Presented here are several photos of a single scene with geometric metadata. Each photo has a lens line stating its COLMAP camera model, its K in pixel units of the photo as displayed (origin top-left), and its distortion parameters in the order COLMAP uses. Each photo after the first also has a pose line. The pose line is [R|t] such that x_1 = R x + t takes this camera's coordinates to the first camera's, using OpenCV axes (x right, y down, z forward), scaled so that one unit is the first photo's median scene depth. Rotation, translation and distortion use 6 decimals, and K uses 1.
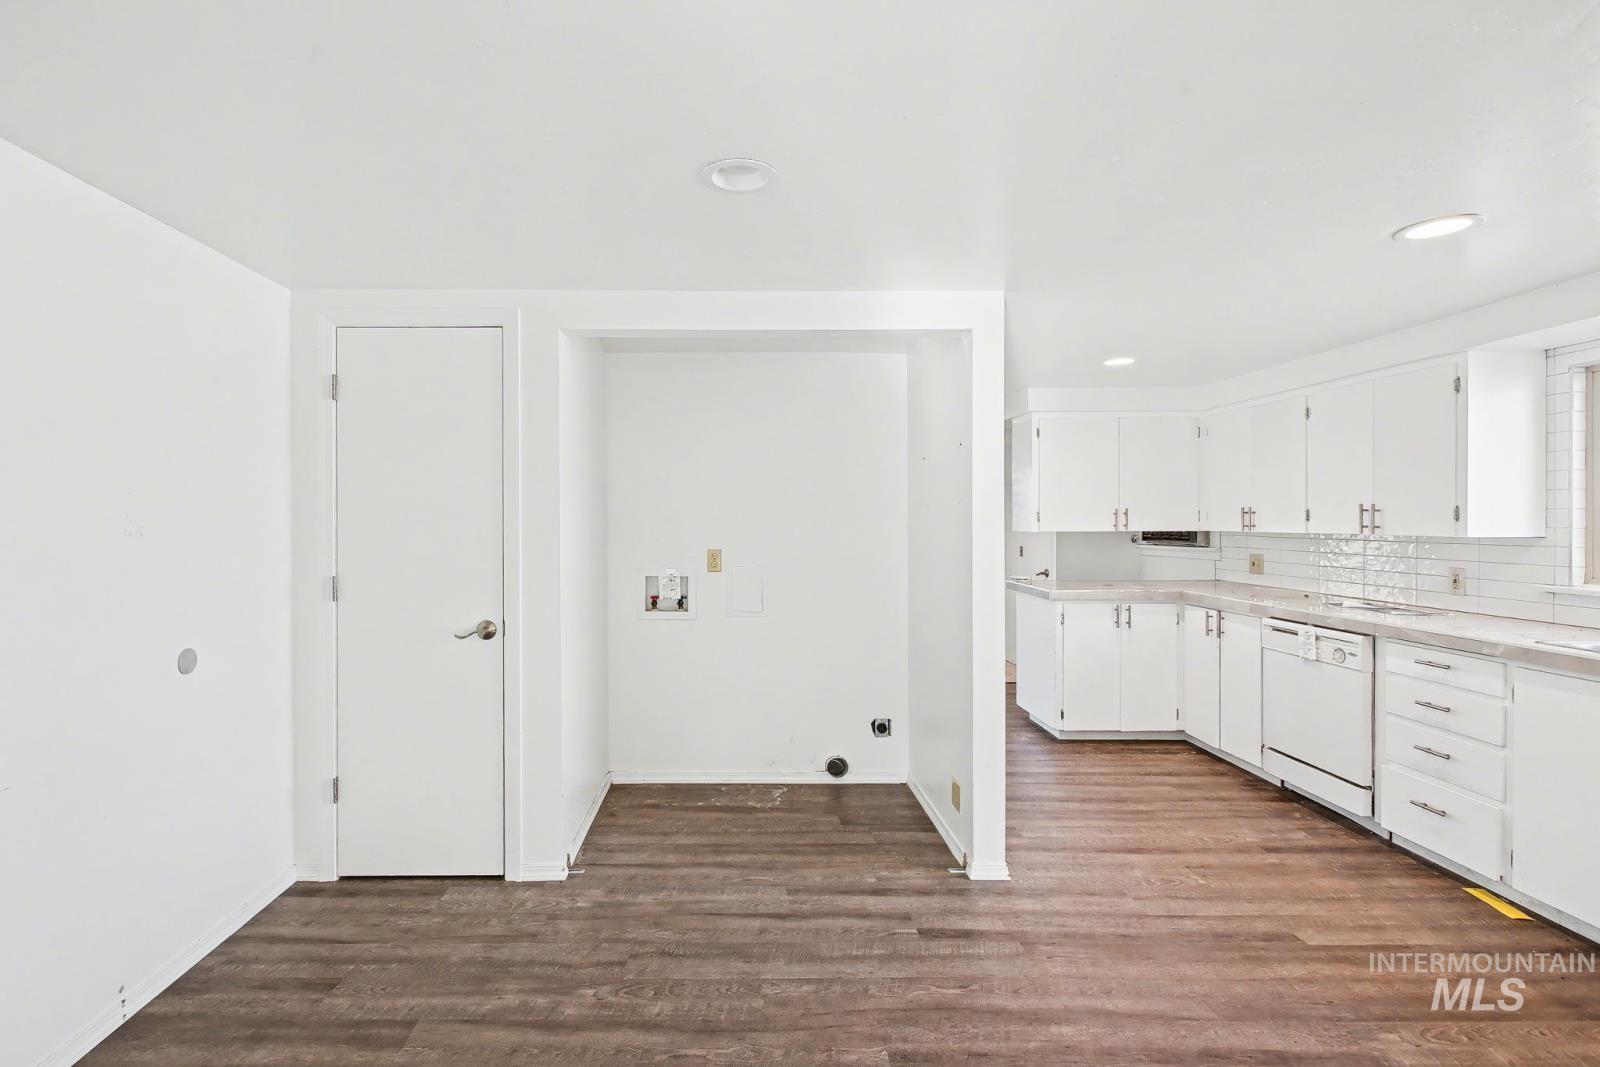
lens RADIAL K [[766.6, 0, 751.1], [0, 766.6, 520.6], [0, 0, 1]] dist [-0.002687, 0.001147]
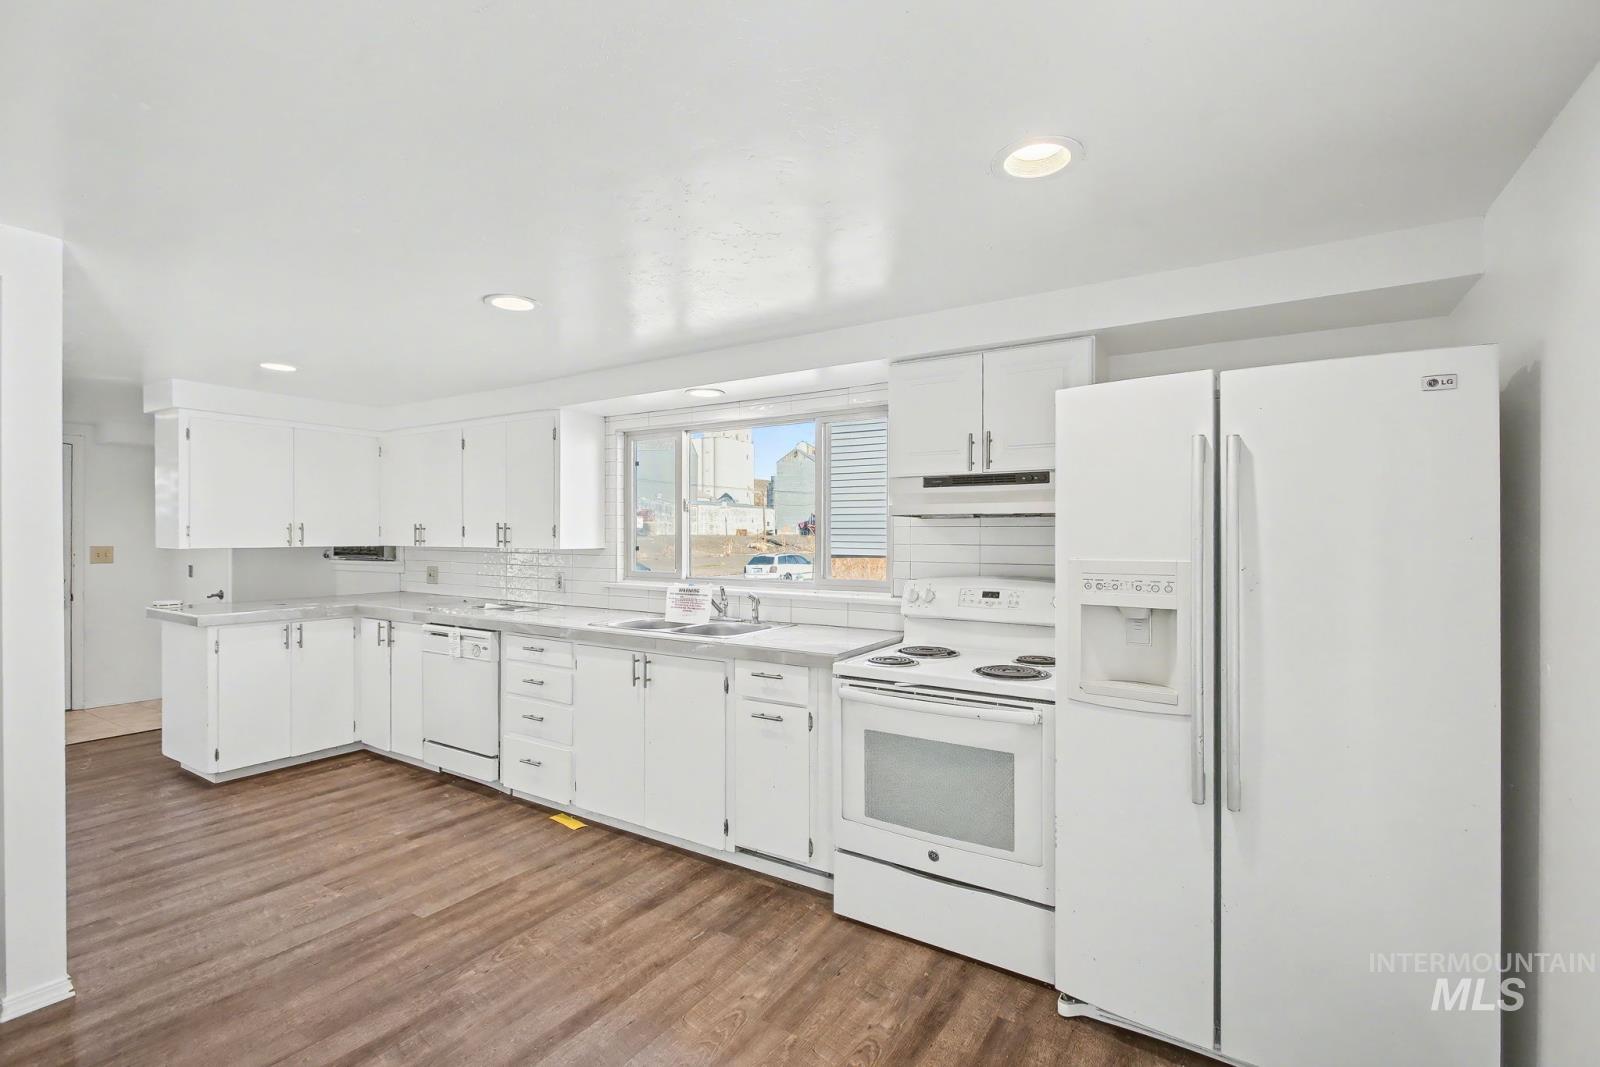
lens RADIAL K [[716.7, 0, 799.1], [0, 716.7, 534.9], [0, 0, 1]] dist [-0.004495, -0.001013]
pose [[0.532966, 0.003602, 0.846129, 0.097374], [-0.003001, 0.999993, -0.002367, -0.001444], [-0.846132, -0.001278, 0.532972, -0.010858]]
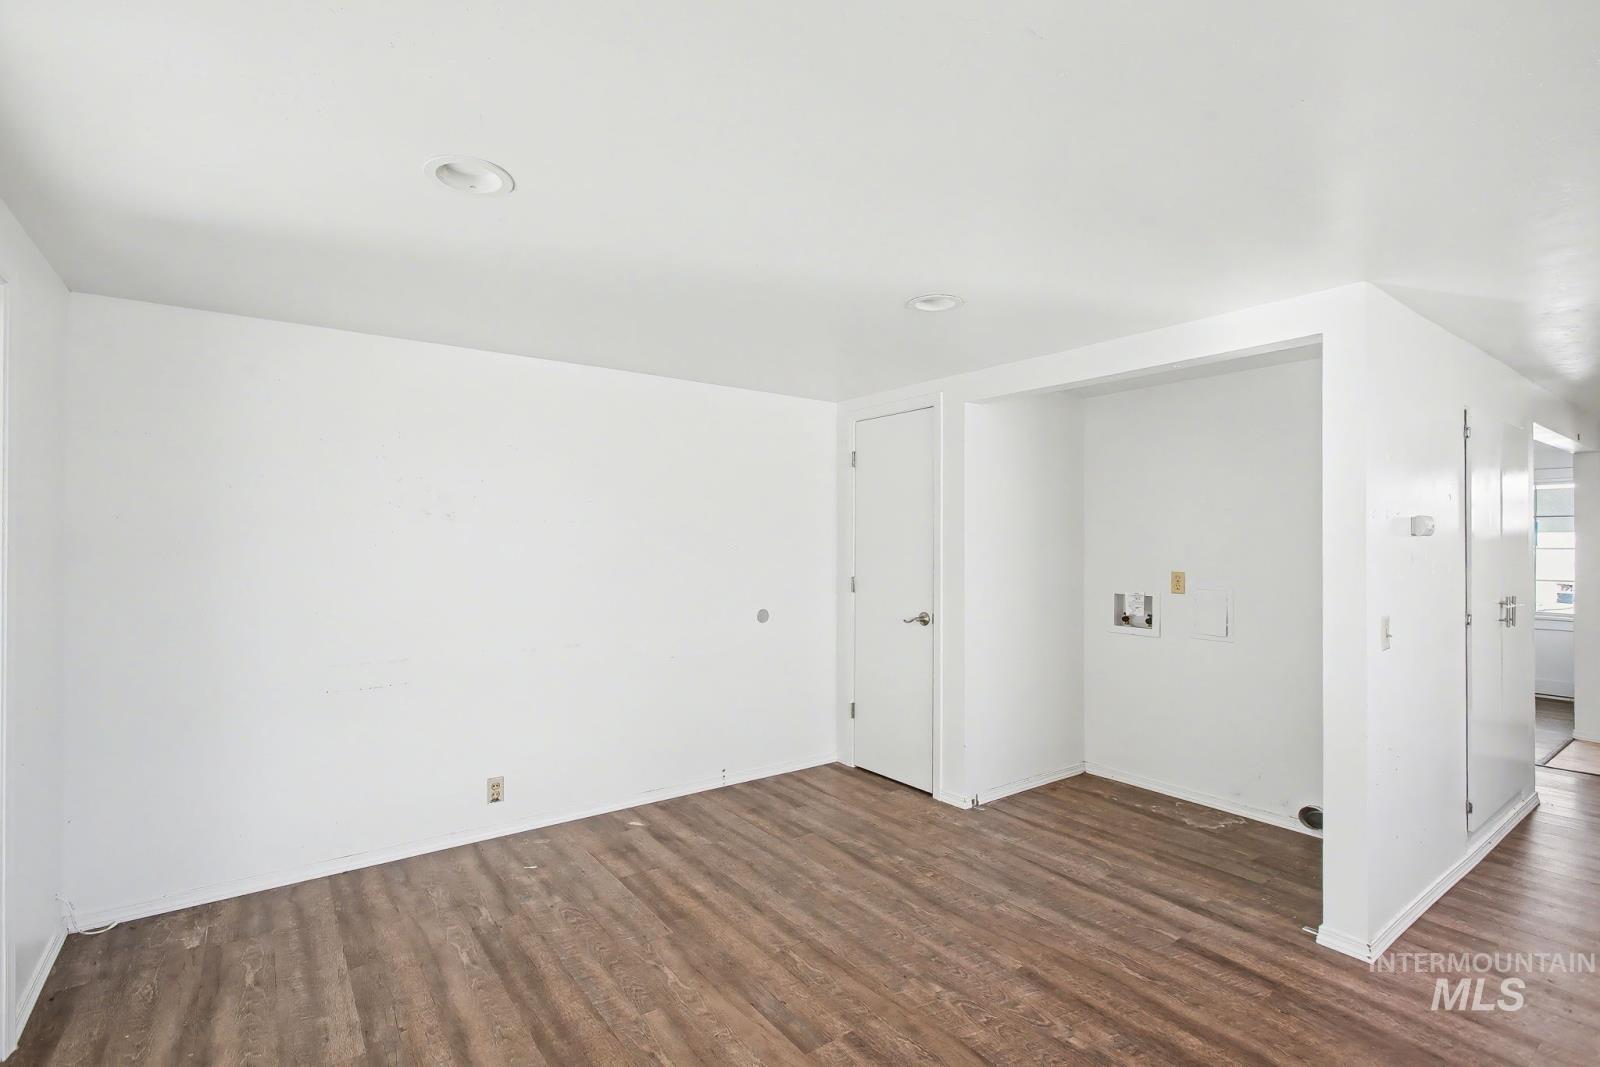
lens RADIAL K [[766.6, 0, 805.6], [0, 766.6, 525.4], [0, 0, 1]] dist [-0.002687, 0.001147]
pose [[0.590034, -0.011498, -0.807297, 0.557542], [-0.006036, 0.999808, -0.018652, -0.003326], [0.807356, 0.015878, 0.589851, -0.024965]]
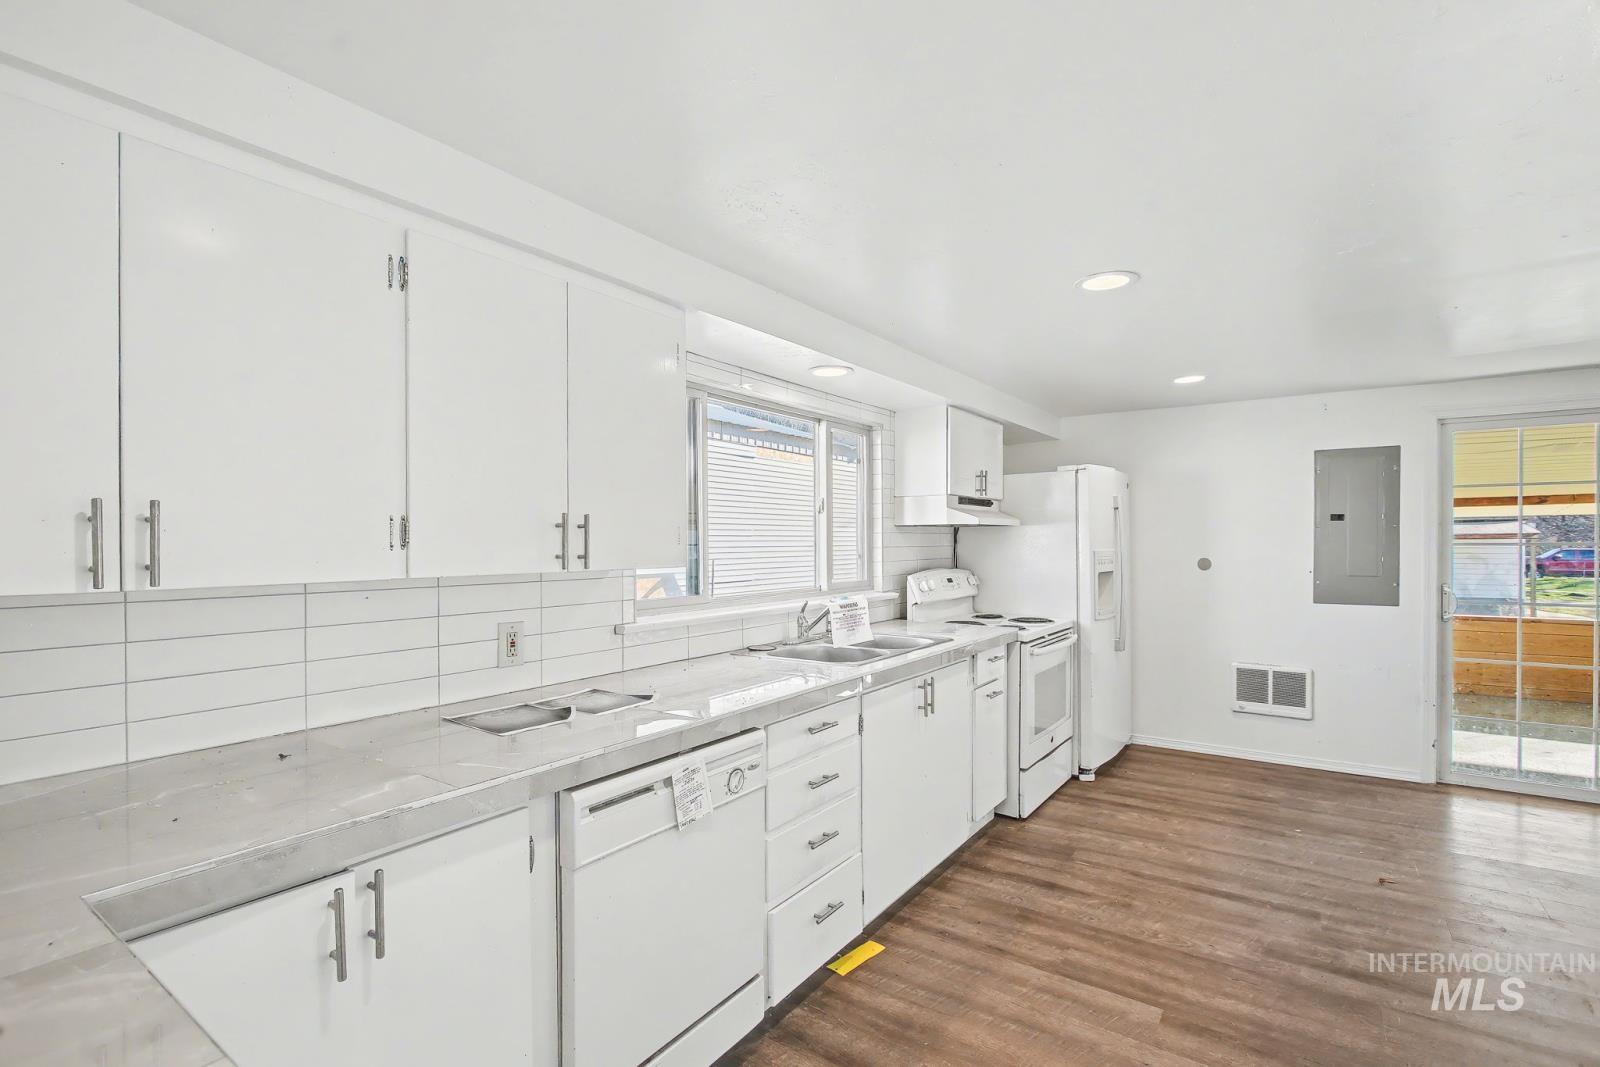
lens RADIAL K [[716.7, 0, 815.5], [0, 716.7, 542.0], [0, 0, 1]] dist [-0.004495, -0.001013]
pose [[-0.808556, 0.006215, 0.588387, 0.400803], [0.008282, 0.999965, 0.000818, -0.001542], [-0.588361, 0.005535, -0.808579, 1.378925]]
